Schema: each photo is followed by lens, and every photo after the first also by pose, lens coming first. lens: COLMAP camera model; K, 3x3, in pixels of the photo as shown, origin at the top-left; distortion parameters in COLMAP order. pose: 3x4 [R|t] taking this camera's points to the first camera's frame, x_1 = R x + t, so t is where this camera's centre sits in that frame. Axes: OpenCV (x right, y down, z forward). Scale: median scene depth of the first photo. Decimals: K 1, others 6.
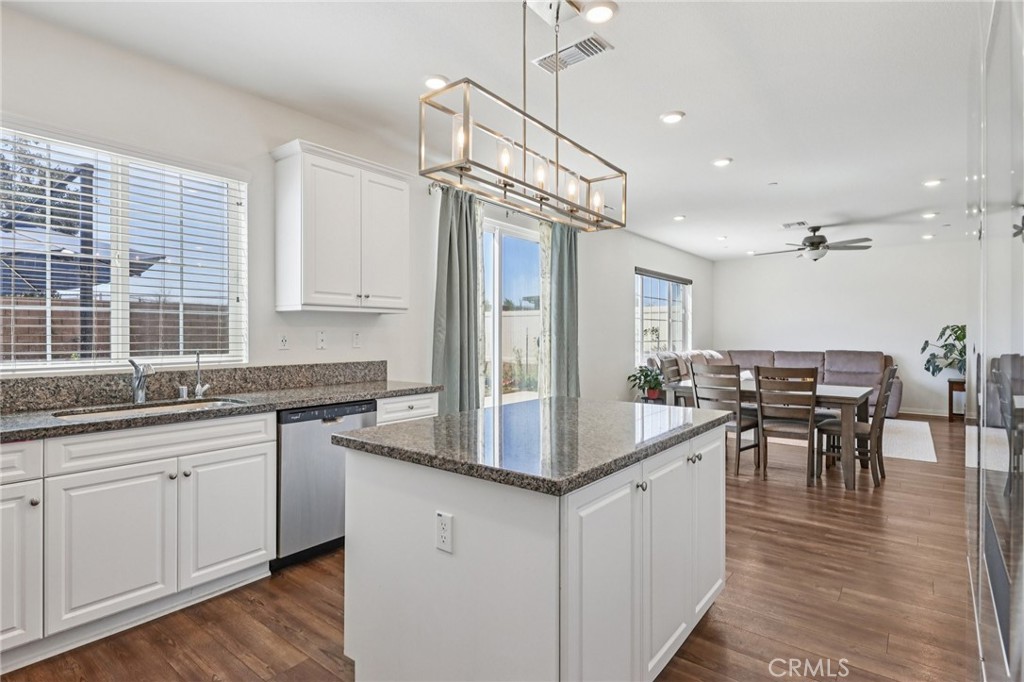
lens RADIAL K [[522.0, 0, 510.1], [0, 522.0, 334.1], [0, 0, 1]] dist [0.004823, -0.001062]
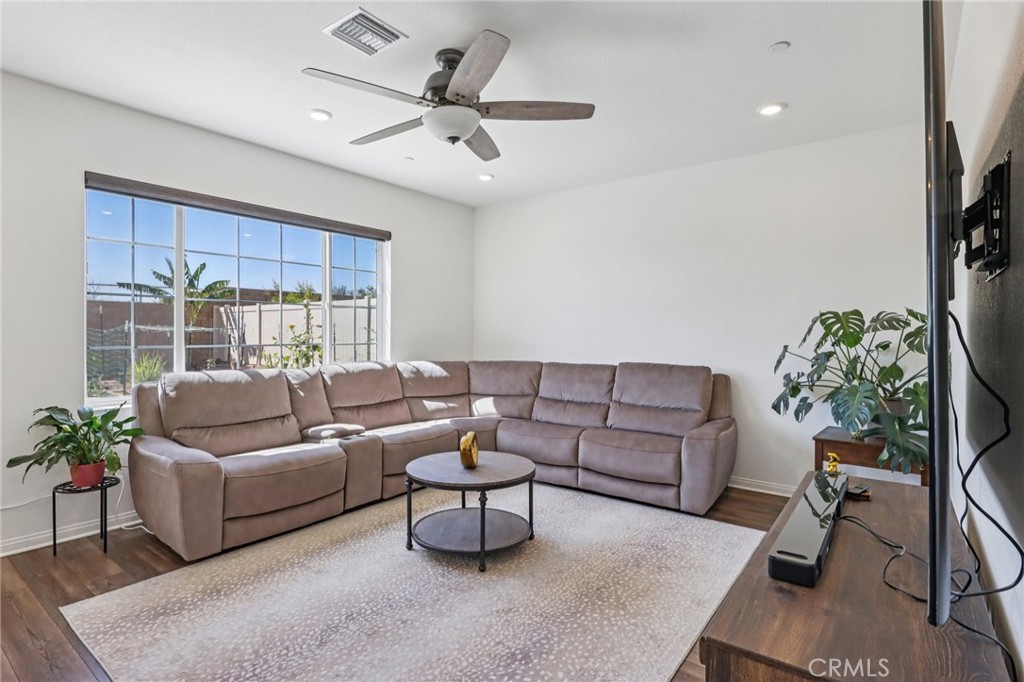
lens RADIAL K [[518.8, 0, 508.3], [0, 518.8, 337.4], [0, 0, 1]] dist [0.008971, 0.000422]
pose [[0.999955, 0.002195, 0.009273, 0.616264], [-0.002279, 0.999957, 0.009019, 0.001728], [-0.009252, -0.009040, 0.999916, 0.605057]]
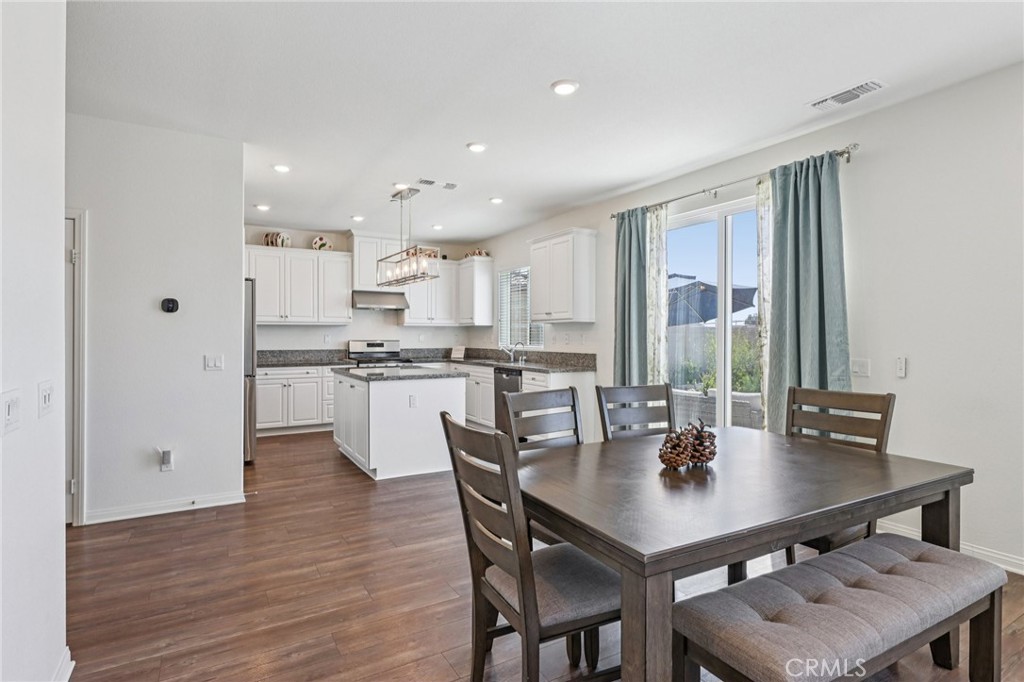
lens RADIAL K [[518.8, 0, 508.3], [0, 518.8, 337.4], [0, 0, 1]] dist [0.008971, 0.000422]
pose [[-0.365605, 0.000554, -0.930770, 0.662082], [-0.000730, 0.999999, 0.000882, 0.002340], [0.930770, 0.001002, -0.365604, 0.725840]]
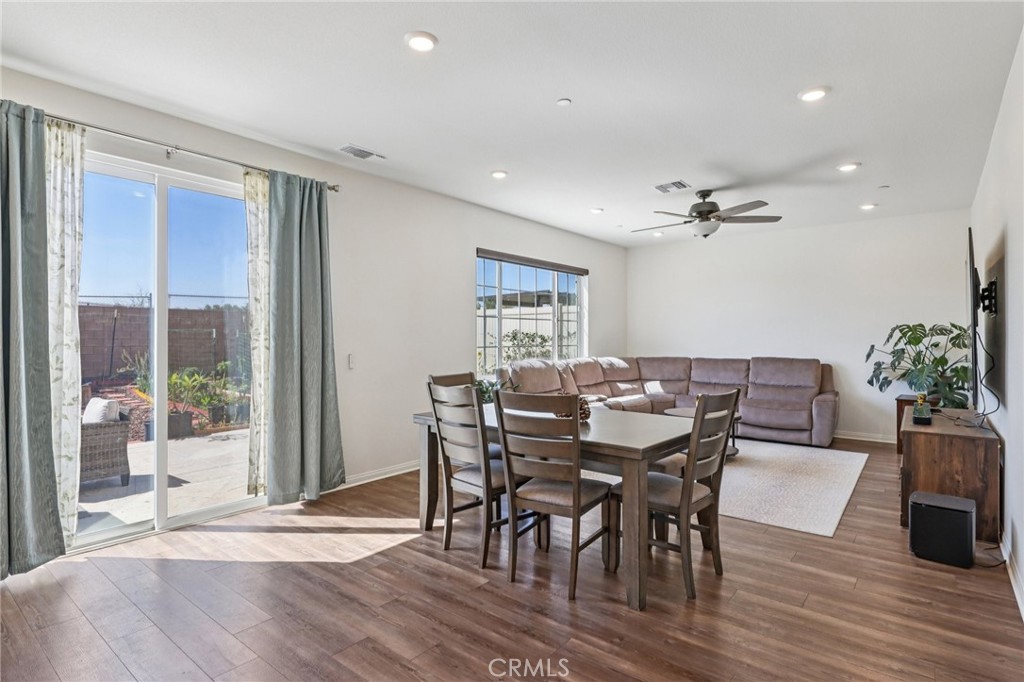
lens RADIAL K [[522.0, 0, 510.1], [0, 522.0, 334.1], [0, 0, 1]] dist [0.004823, -0.001062]
pose [[0.999887, -0.001327, -0.014994, 0.317592], [0.001236, 0.999981, -0.006060, 0.000603], [0.015002, 0.006041, 0.999869, 0.260339]]
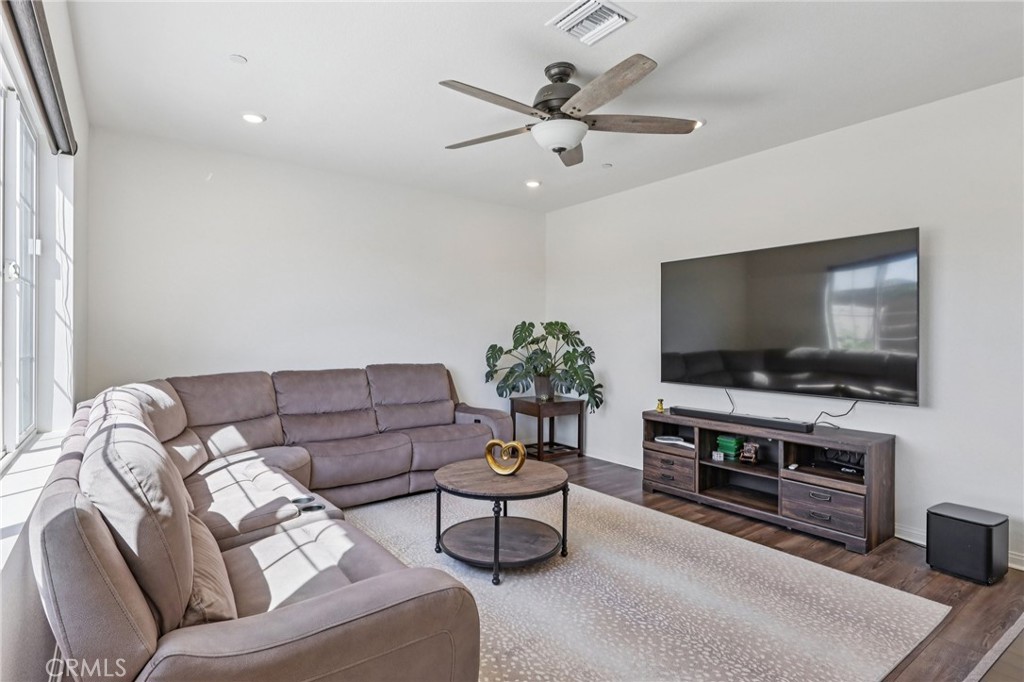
lens RADIAL K [[522.0, 0, 510.1], [0, 522.0, 334.1], [0, 0, 1]] dist [0.004823, -0.001062]
pose [[0.267762, 0.002636, 0.963482, 0.183892], [-0.005814, 0.999982, -0.001120, 0.000353], [-0.963468, -0.005302, 0.267772, 0.919050]]
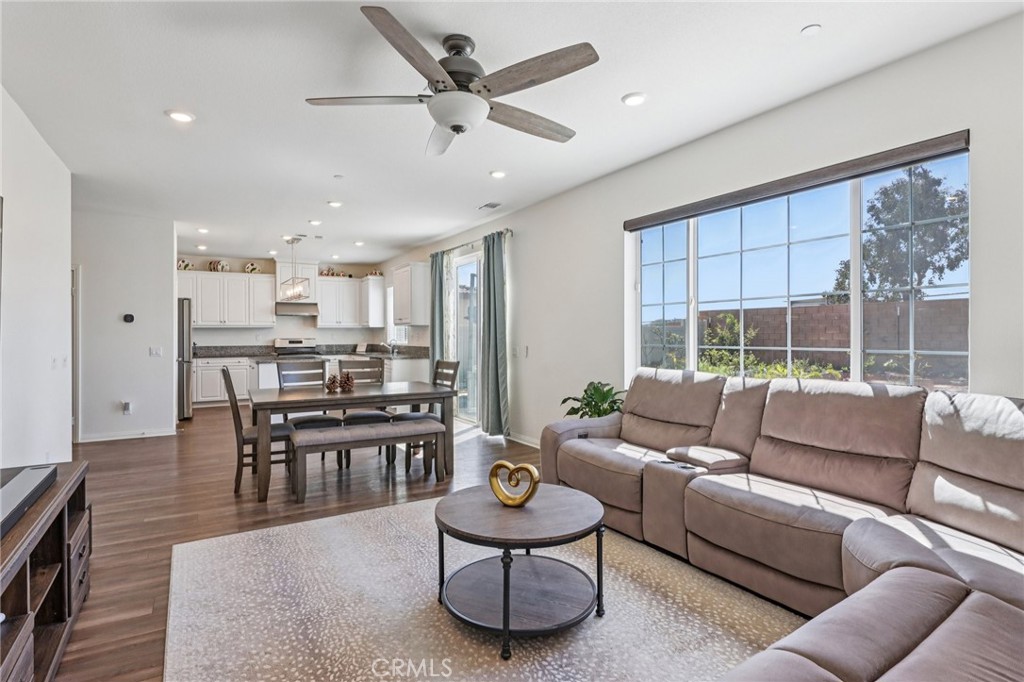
lens RADIAL K [[522.0, 0, 510.1], [0, 522.0, 334.1], [0, 0, 1]] dist [0.004823, -0.001062]
pose [[-0.359034, -0.001198, -0.933324, 0.904353], [0.004111, 0.999987, -0.002865, 0.003392], [0.933316, -0.004865, -0.359024, 1.153053]]
